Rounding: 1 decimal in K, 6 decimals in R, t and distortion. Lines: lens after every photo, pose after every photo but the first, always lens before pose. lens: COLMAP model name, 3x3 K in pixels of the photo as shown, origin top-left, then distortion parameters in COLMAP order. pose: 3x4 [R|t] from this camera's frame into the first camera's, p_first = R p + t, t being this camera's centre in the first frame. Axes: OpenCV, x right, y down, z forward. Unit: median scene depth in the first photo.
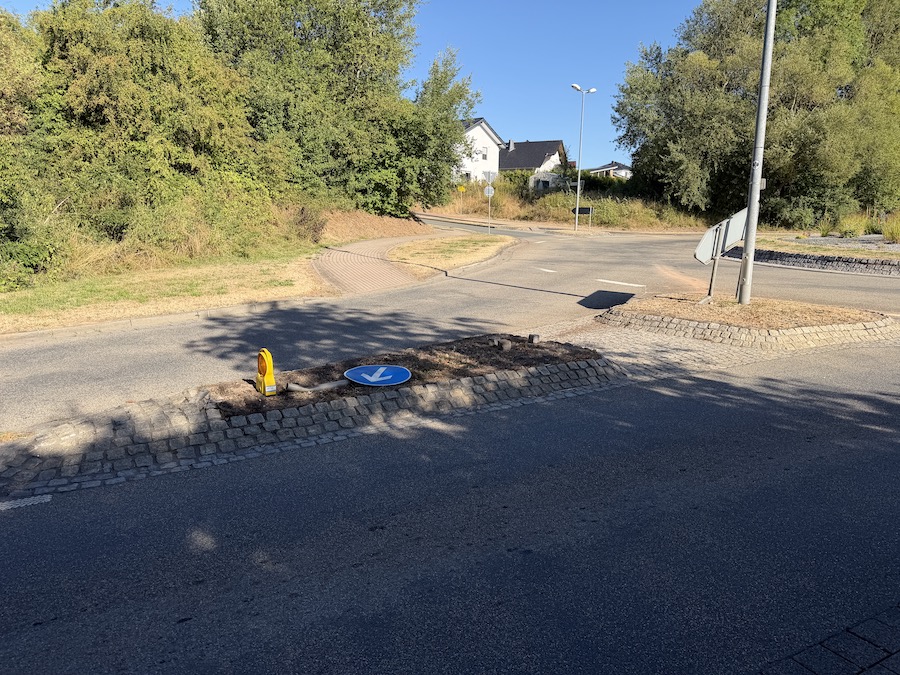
lens RADIAL K [[637.1, 0, 450.0], [0, 637.1, 337.5], [0, 0, 1]] dist [0.038763, -0.049242]
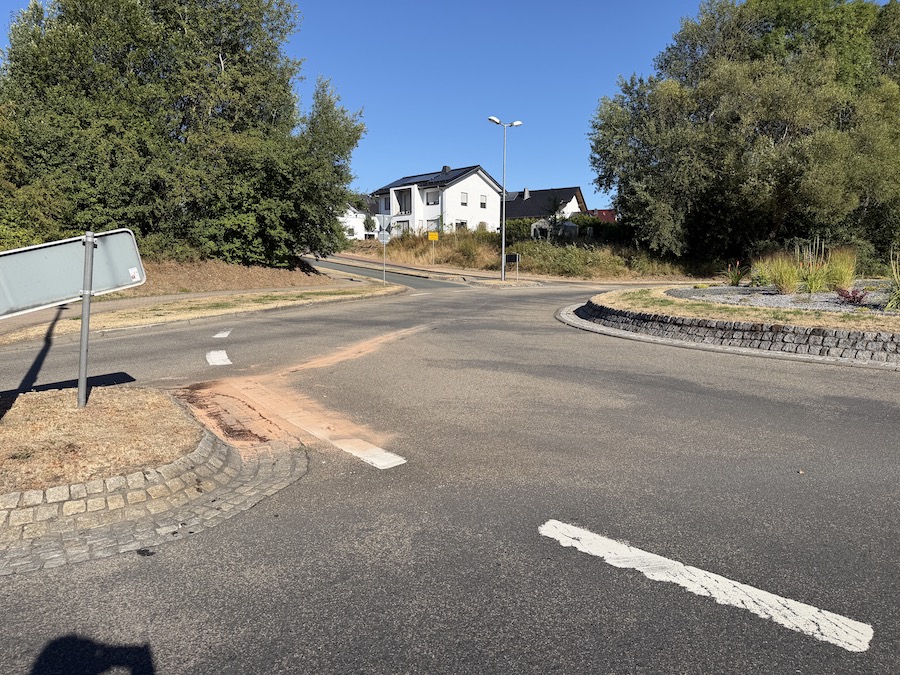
lens RADIAL K [[630.0, 0, 434.7], [0, 630.0, 340.8], [0, 0, 1]] dist [0.075207, -0.102266]
pose [[0.991236, 0.004680, -0.132020, 0.186149], [-0.014340, 0.997279, -0.072310, -0.017838], [0.131322, 0.073570, 0.988606, 0.116179]]
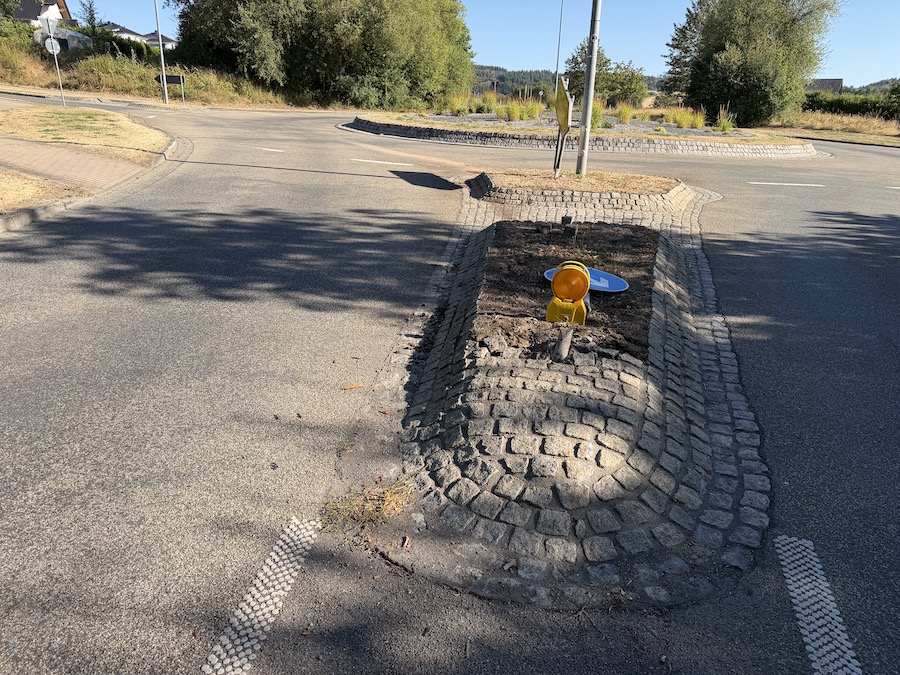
lens RADIAL K [[637.1, 0, 450.0], [0, 637.1, 337.5], [0, 0, 1]] dist [0.038763, -0.049242]
pose [[0.756014, -0.205929, 0.621318, -0.096409], [0.092597, 0.973323, 0.209926, -0.007128], [-0.647972, -0.101175, 0.754914, 0.062570]]
